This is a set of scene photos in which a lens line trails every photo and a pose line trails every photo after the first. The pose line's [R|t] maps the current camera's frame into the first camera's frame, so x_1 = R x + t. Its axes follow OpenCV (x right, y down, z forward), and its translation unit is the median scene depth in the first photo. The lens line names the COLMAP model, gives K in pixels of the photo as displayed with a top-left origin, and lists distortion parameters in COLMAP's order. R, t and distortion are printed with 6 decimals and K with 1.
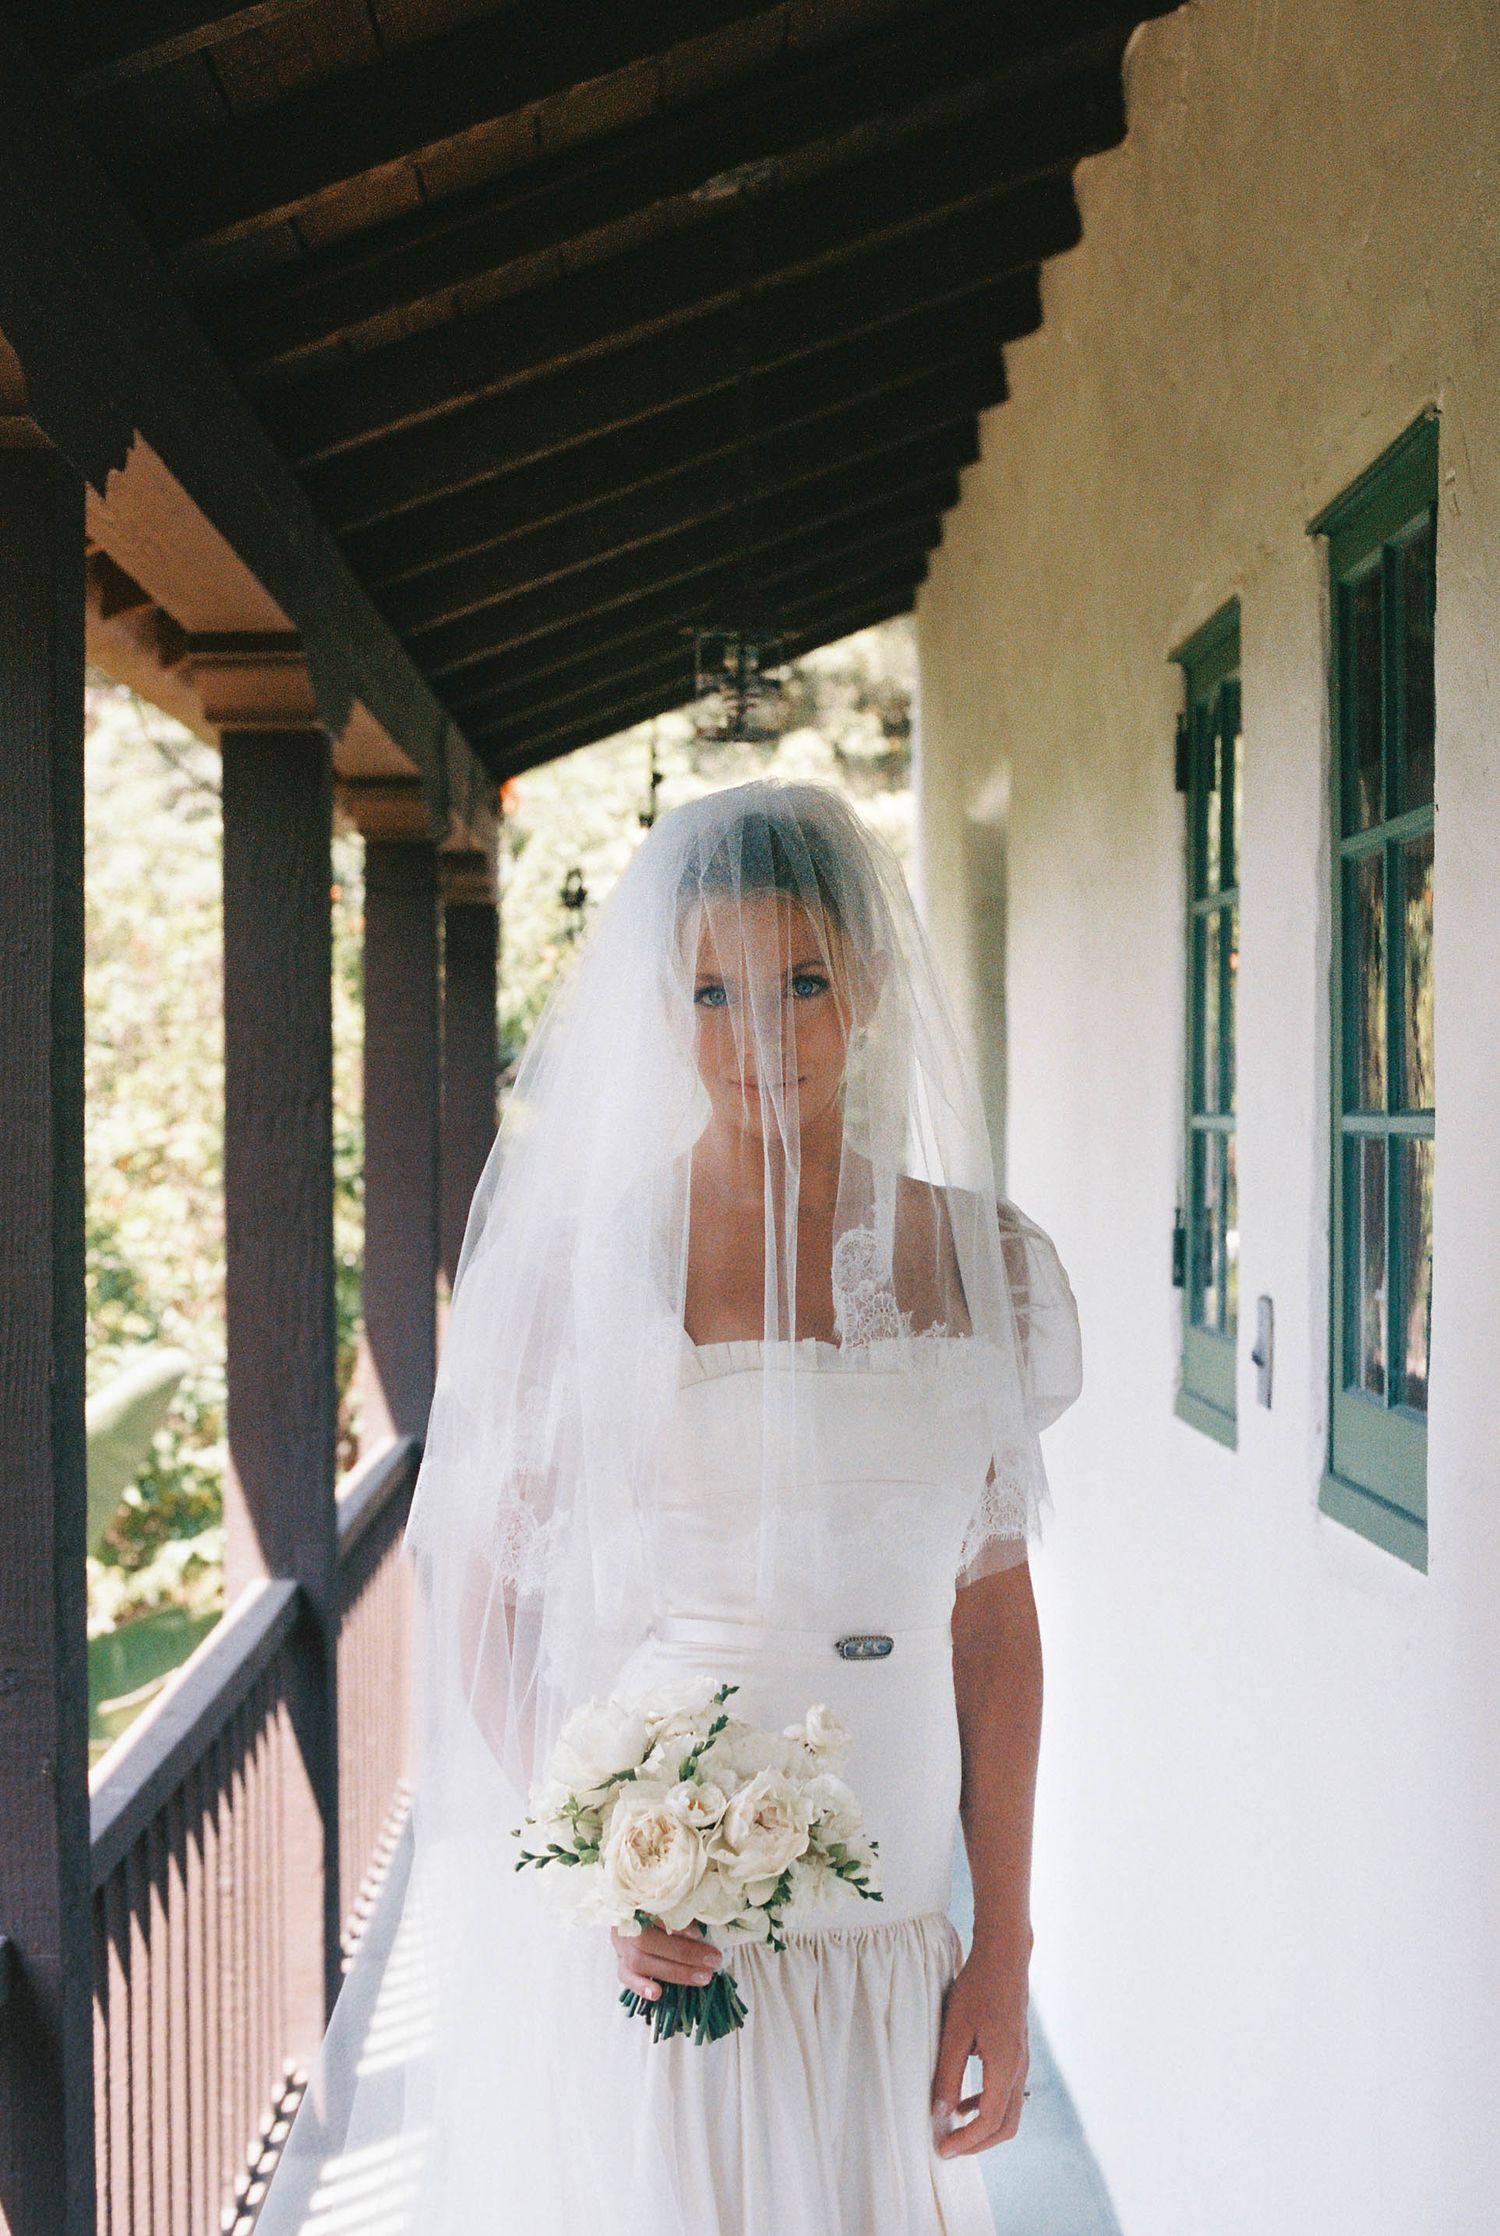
lens RADIAL K [[3510.3, 0, 750.0], [0, 3510.3, 1118.0], [0, 0, 1]] dist [-0.154386, 0.064317]
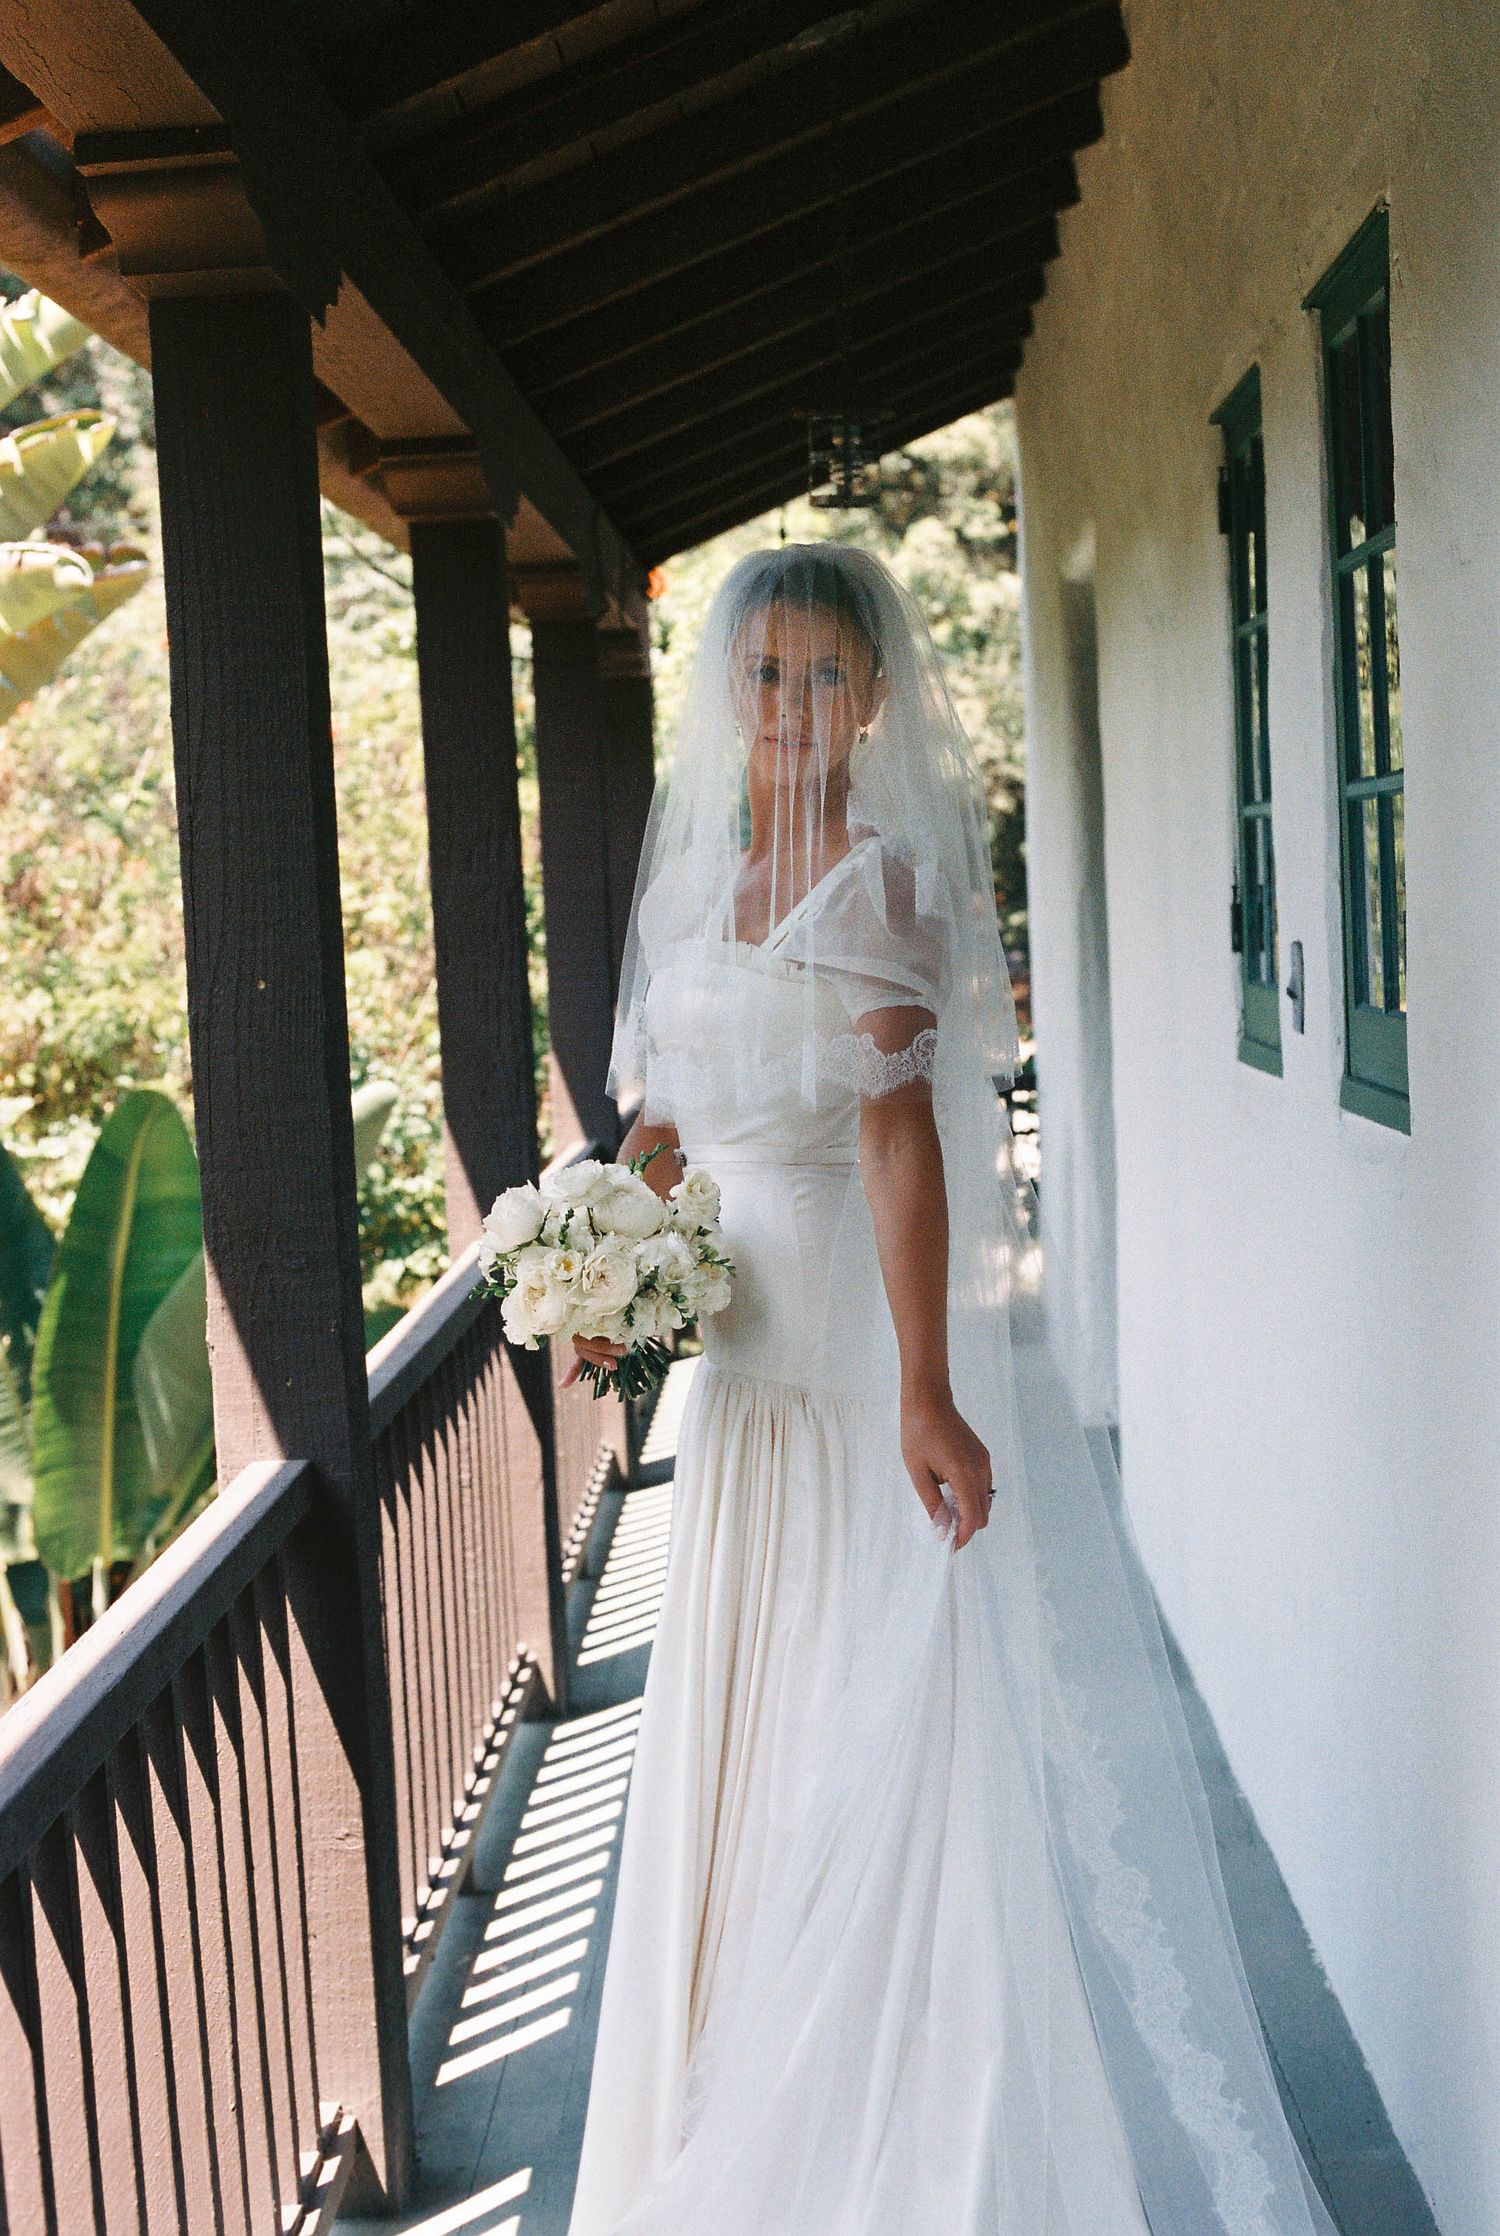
lens RADIAL K [[3281.1, 0, 779.0], [0, 3281.1, 1118.7], [0, 0, 1]] dist [-0.013746, -0.721342]
pose [[0.998398, -0.042225, -0.037652, 0.006101], [0.044737, 0.996642, 0.068575, 0.020644], [0.034630, -0.070150, 0.996935, -0.118505]]
